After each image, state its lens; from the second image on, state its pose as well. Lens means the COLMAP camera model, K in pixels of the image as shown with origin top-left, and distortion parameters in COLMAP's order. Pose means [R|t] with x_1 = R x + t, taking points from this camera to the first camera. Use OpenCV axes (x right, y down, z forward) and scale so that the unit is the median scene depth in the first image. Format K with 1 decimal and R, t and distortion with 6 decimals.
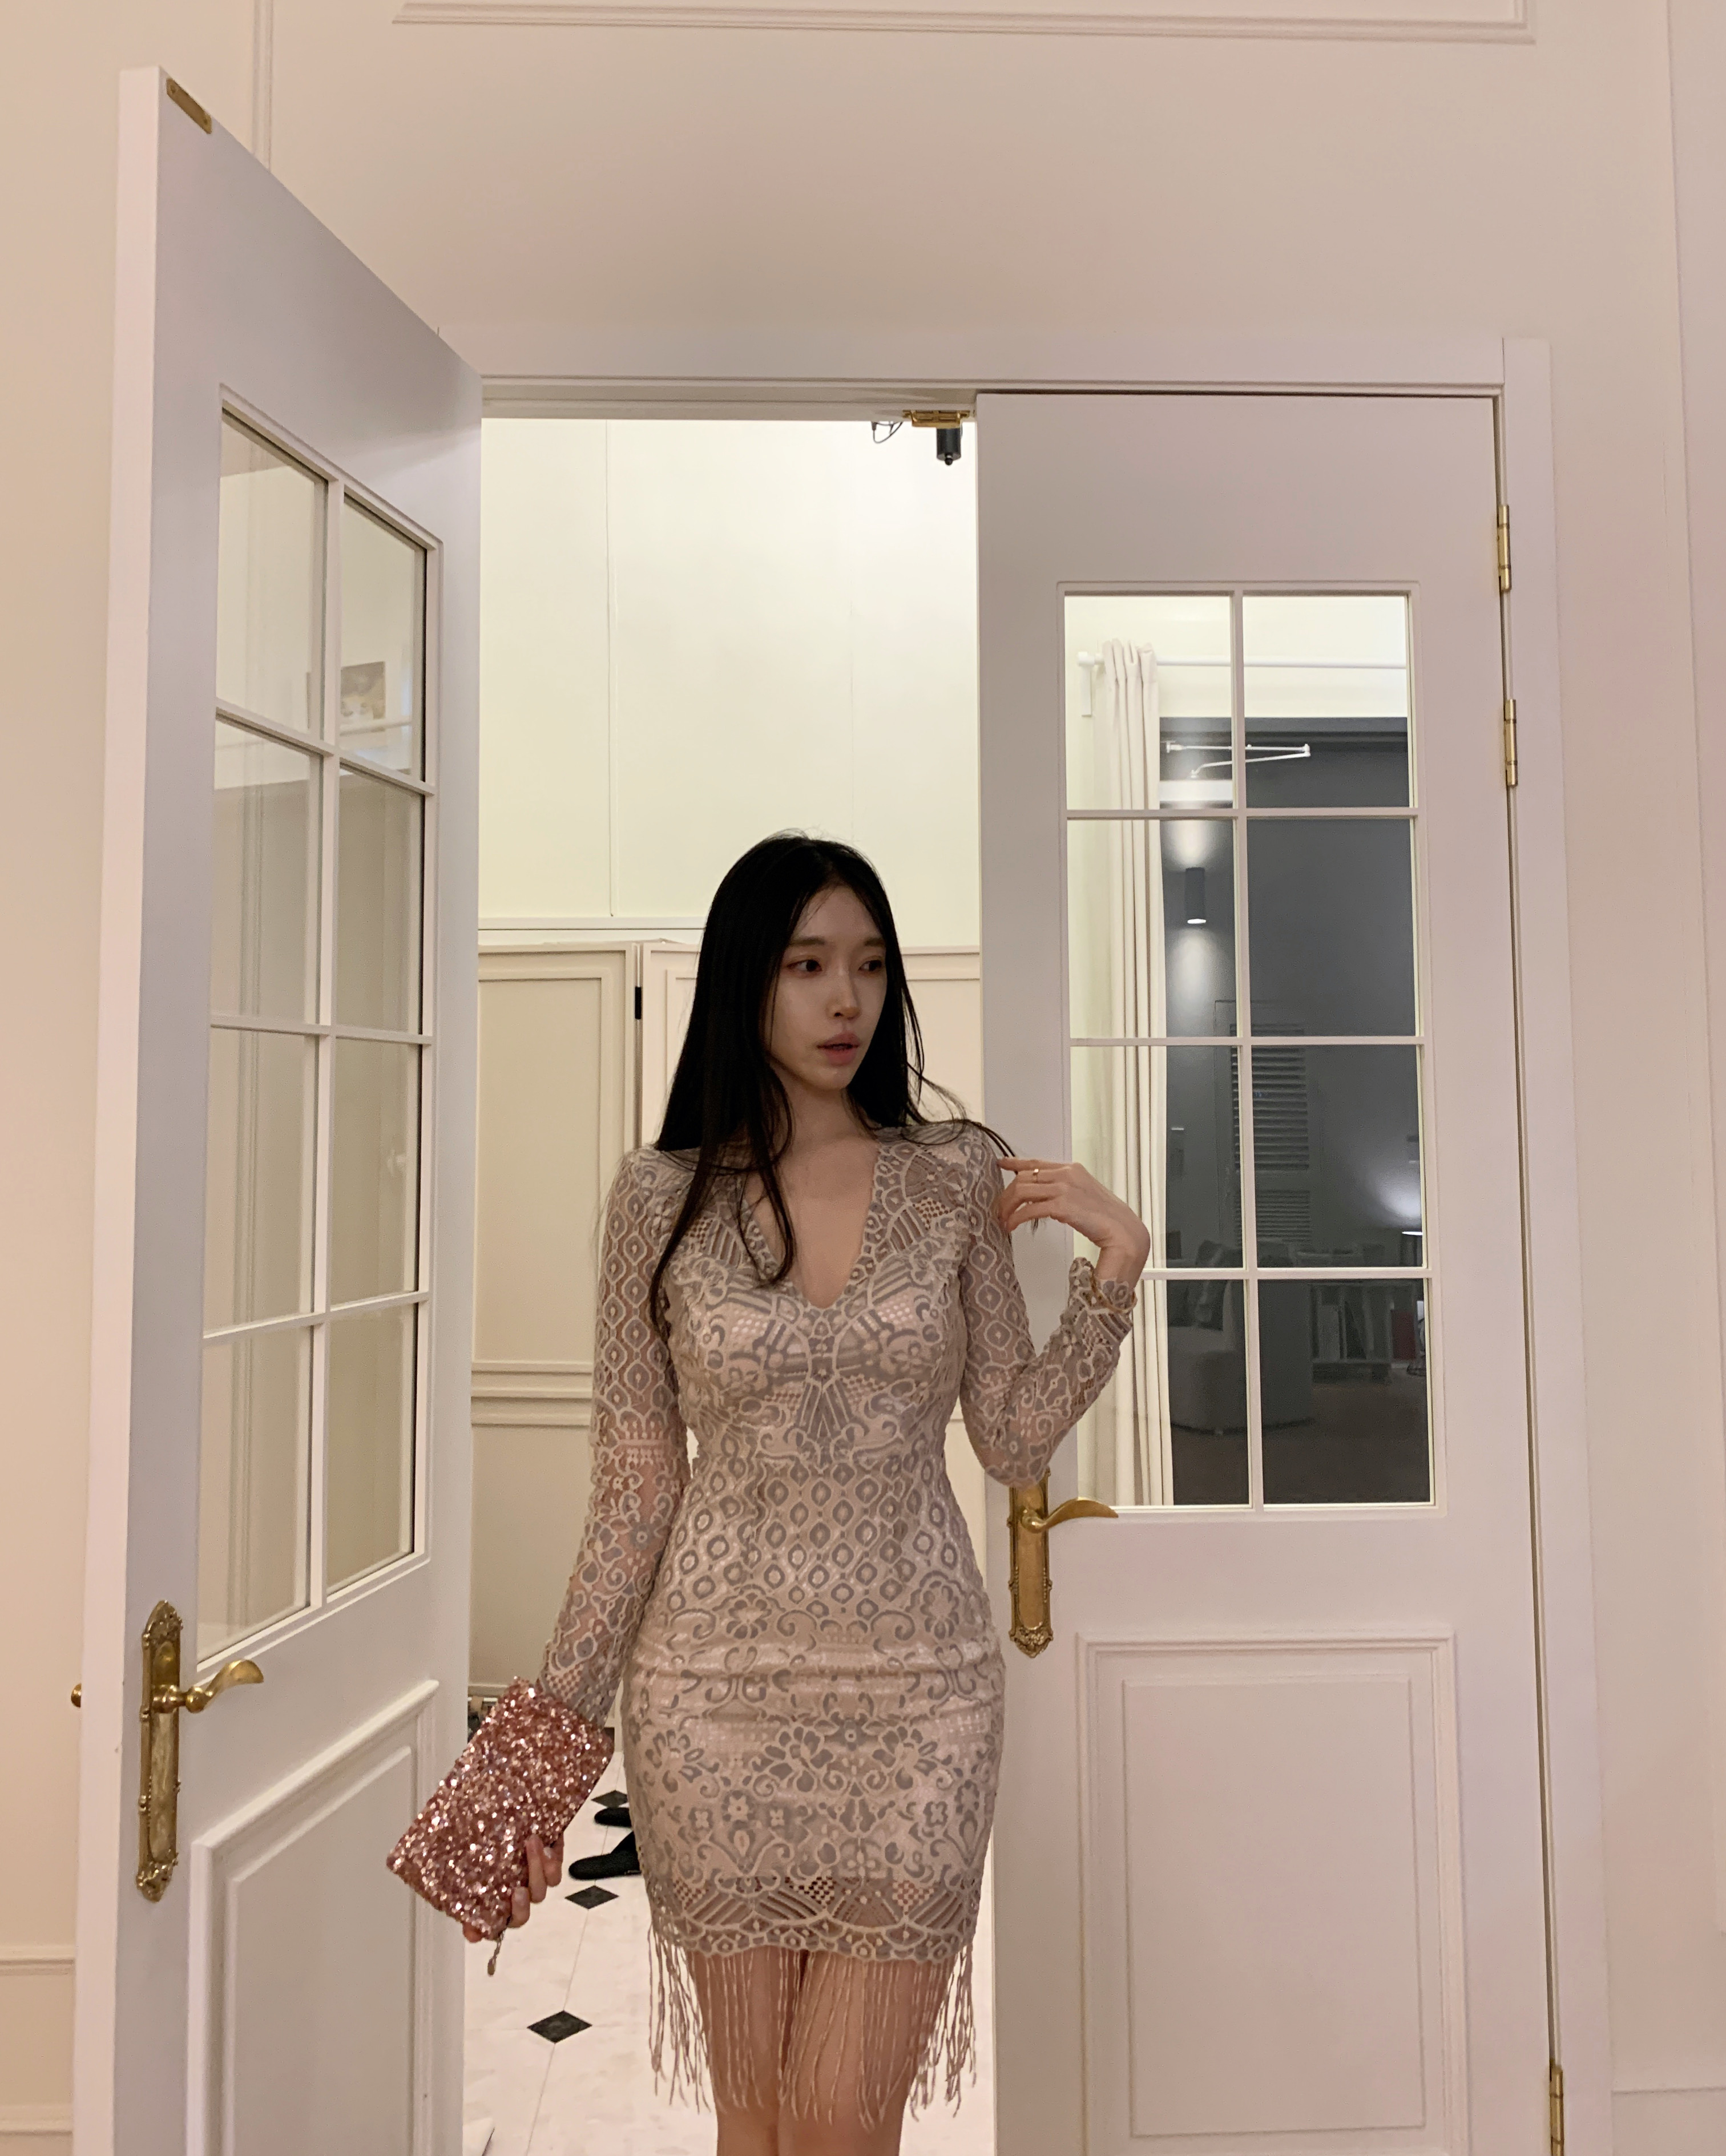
lens RADIAL K [[1744.4, 0, 890.6], [0, 1744.4, 1003.8], [0, 0, 1]] dist [0.012394, 0.005933]
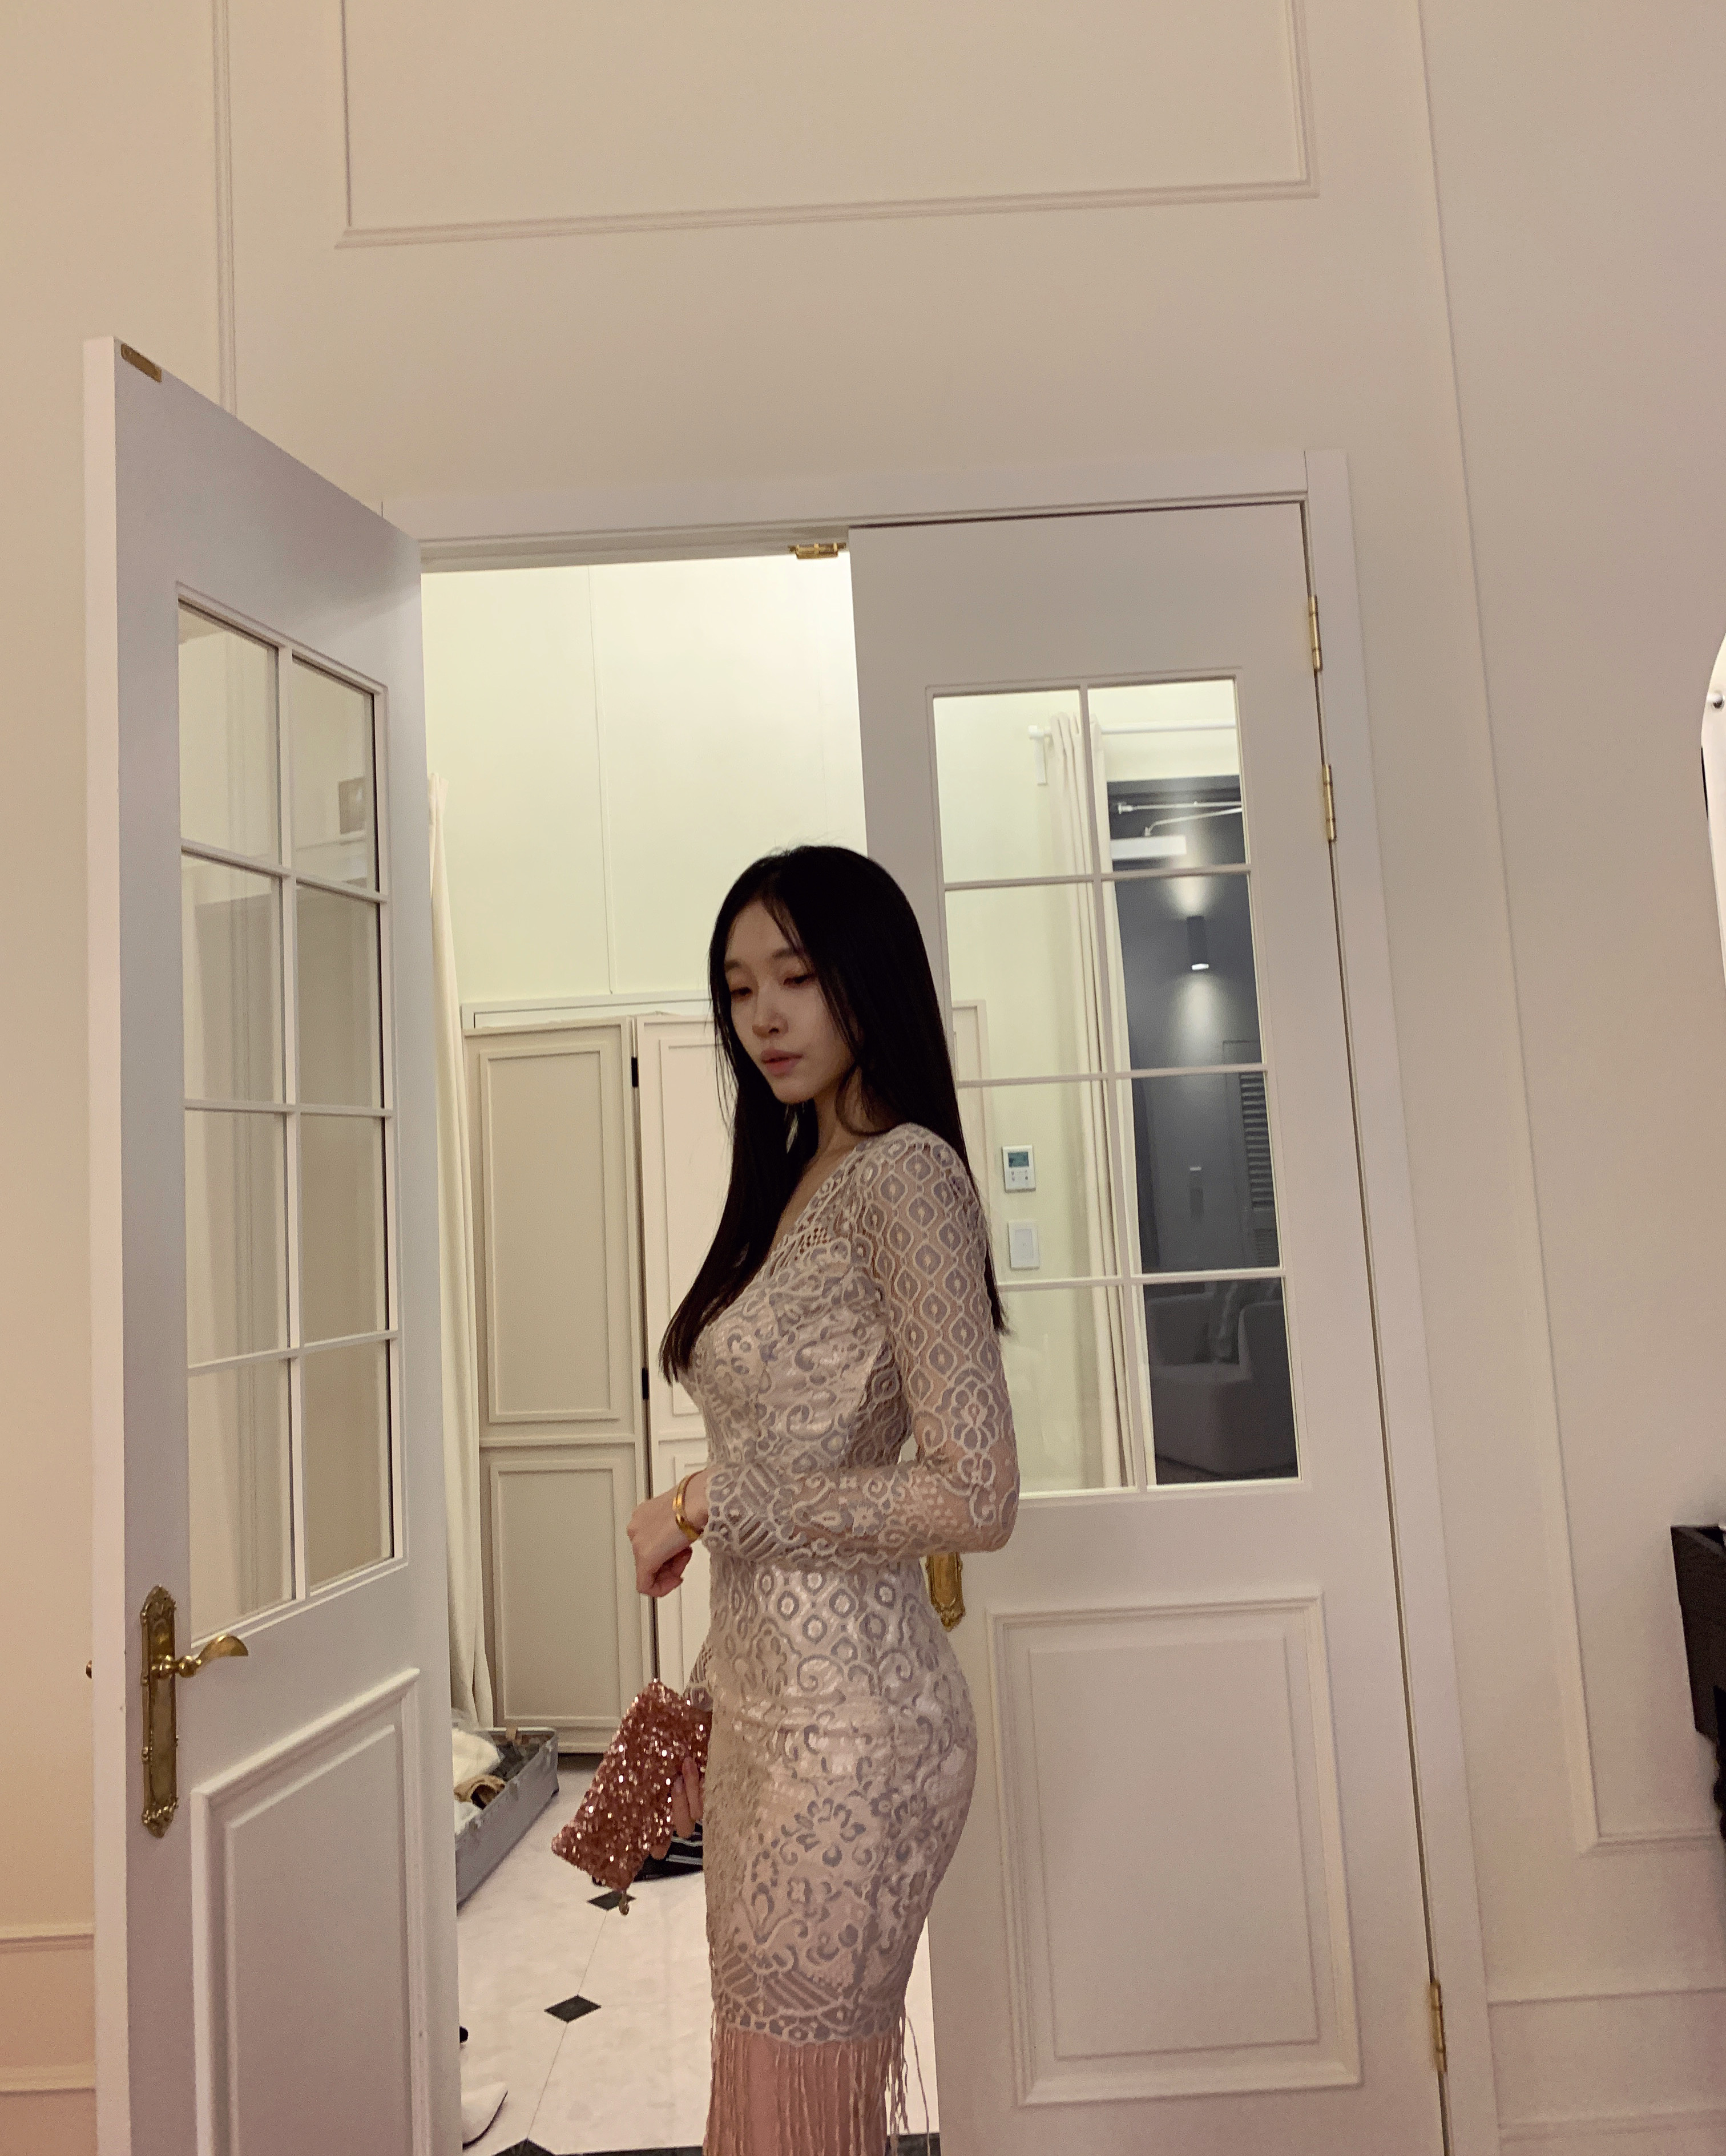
lens RADIAL K [[1725.4, 0, 896.6], [0, 1725.4, 996.5], [0, 0, 1]] dist [0.019862, 0.000694]
pose [[0.998070, -0.054565, -0.029661, 0.115533], [0.053381, 0.997800, -0.039325, 0.007034], [0.031741, 0.037665, 0.998786, -0.149518]]
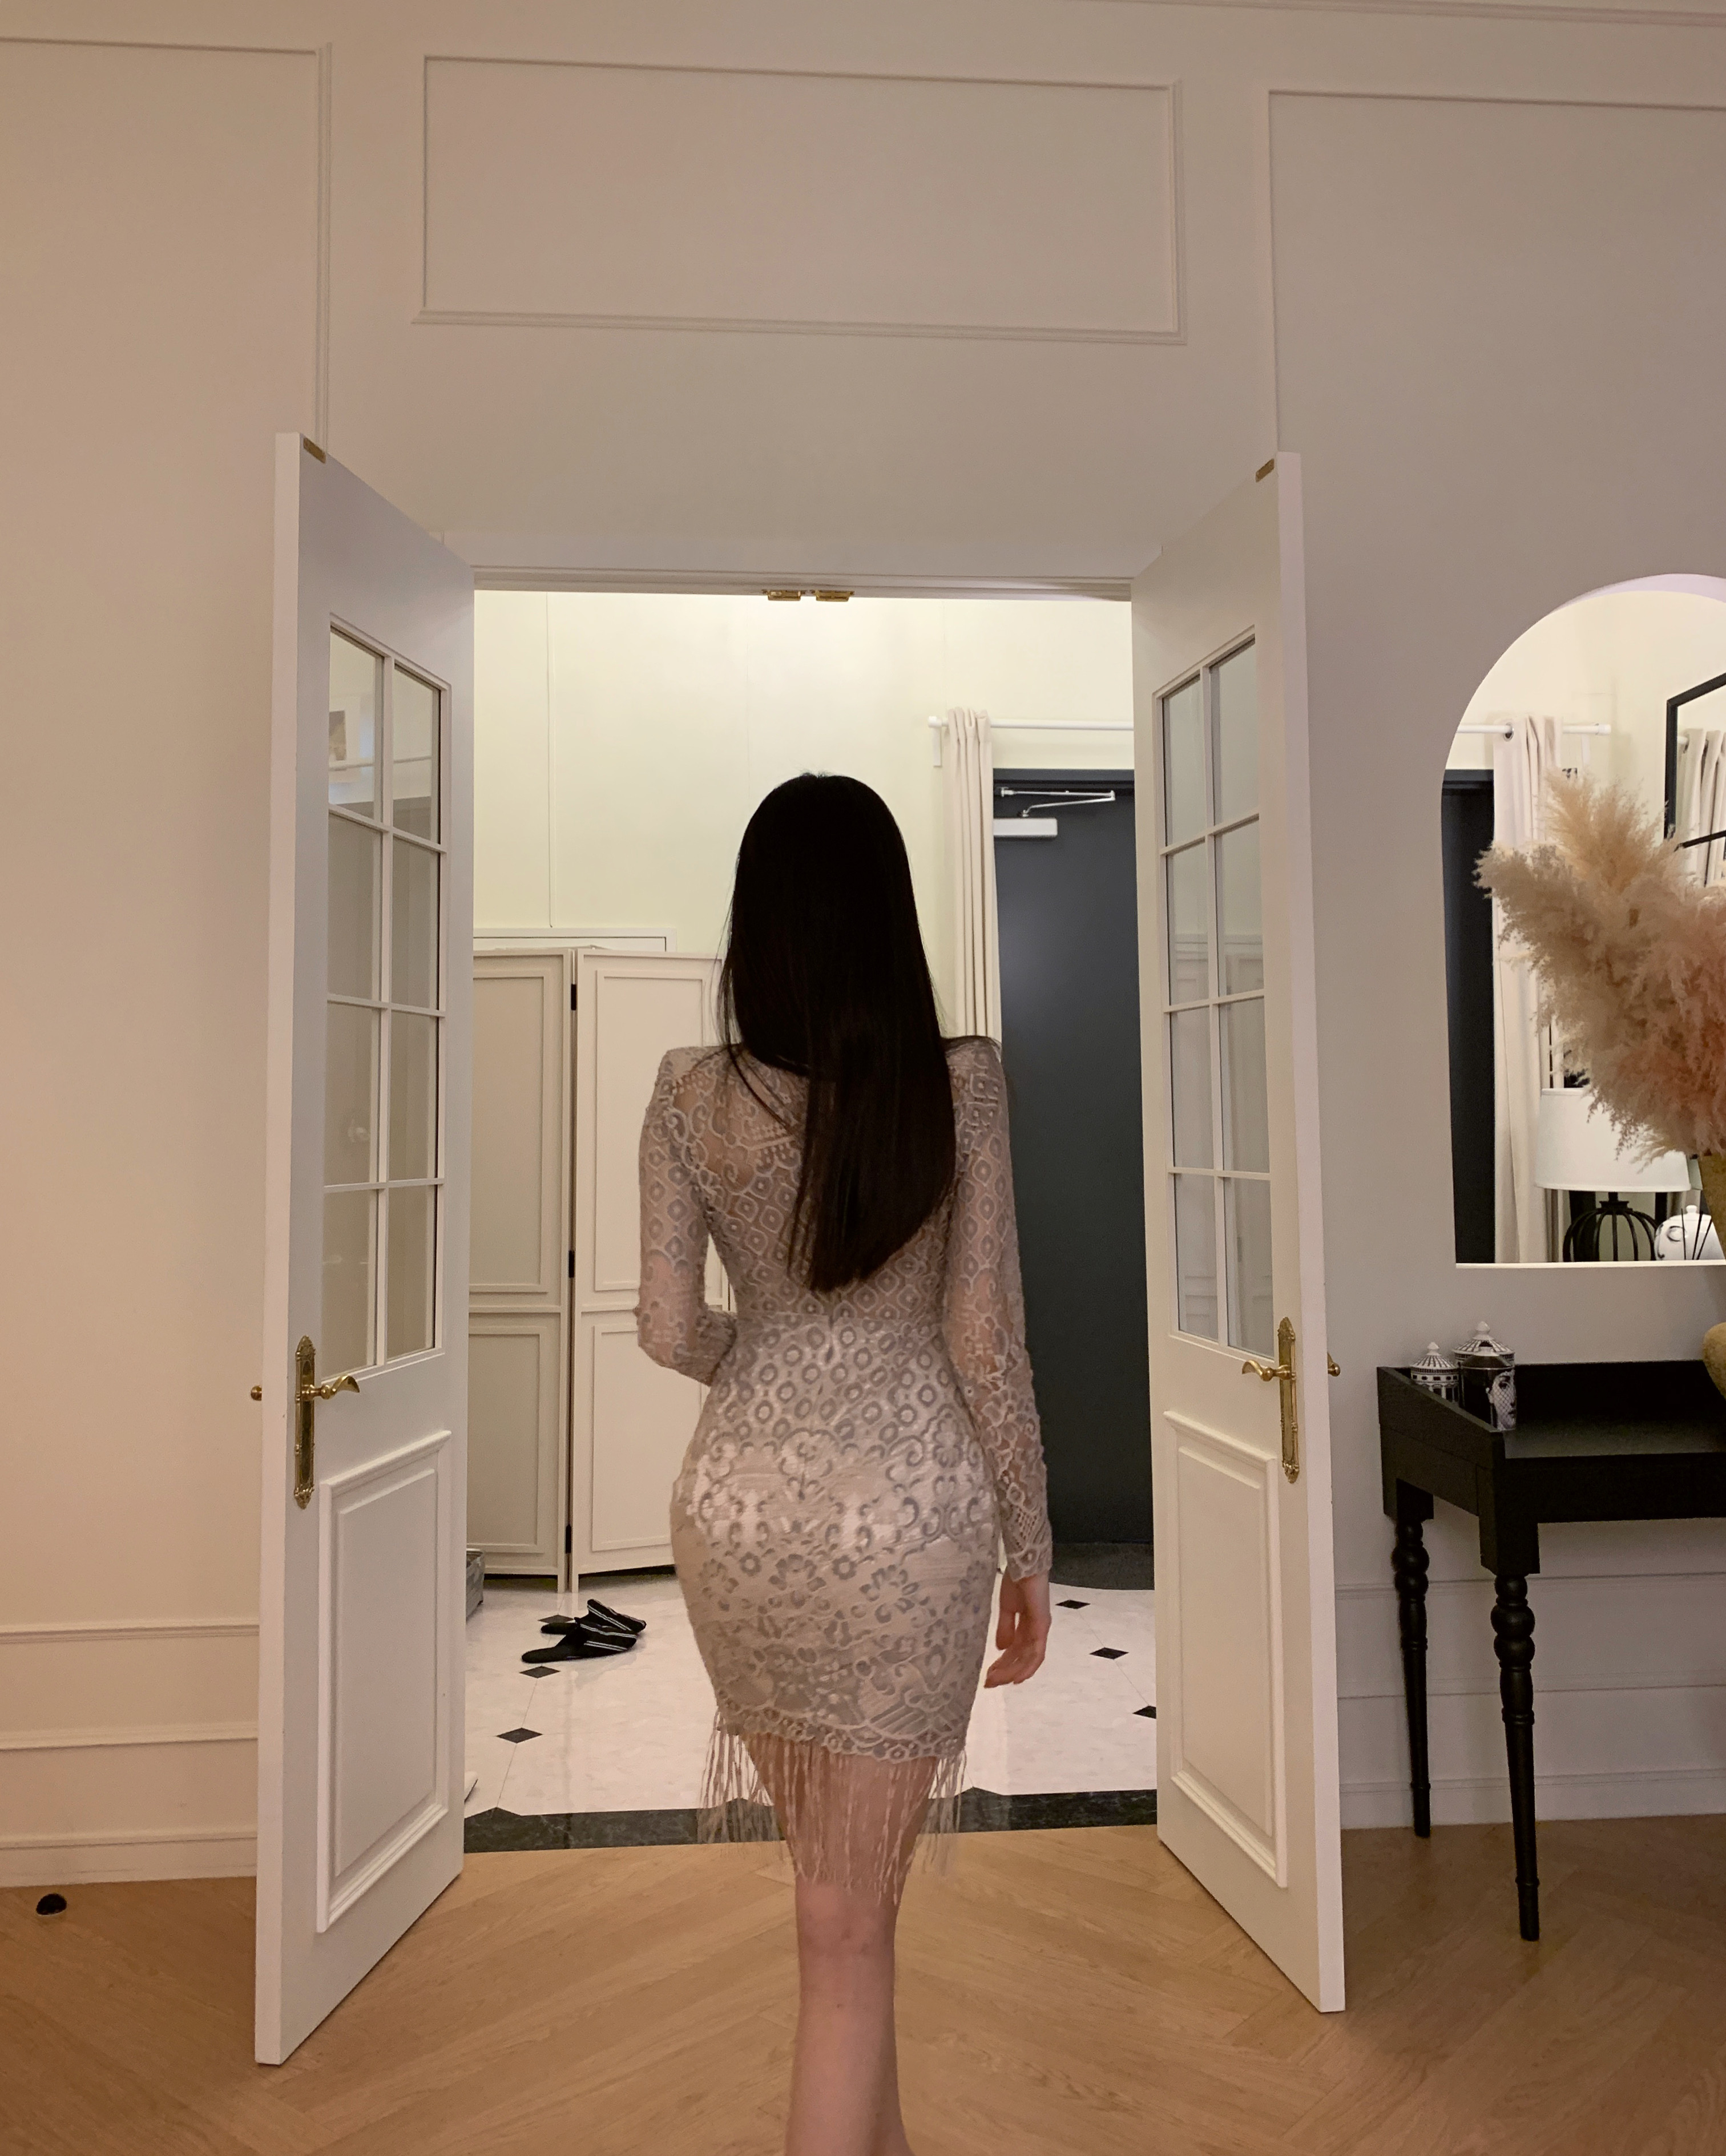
lens RADIAL K [[1725.4, 0, 896.6], [0, 1725.4, 996.5], [0, 0, 1]] dist [0.019862, 0.000694]
pose [[0.998871, -0.000130, 0.047507, 0.061599], [0.000439, 0.999979, -0.006500, 0.015834], [-0.047505, 0.006513, 0.998850, -0.547394]]
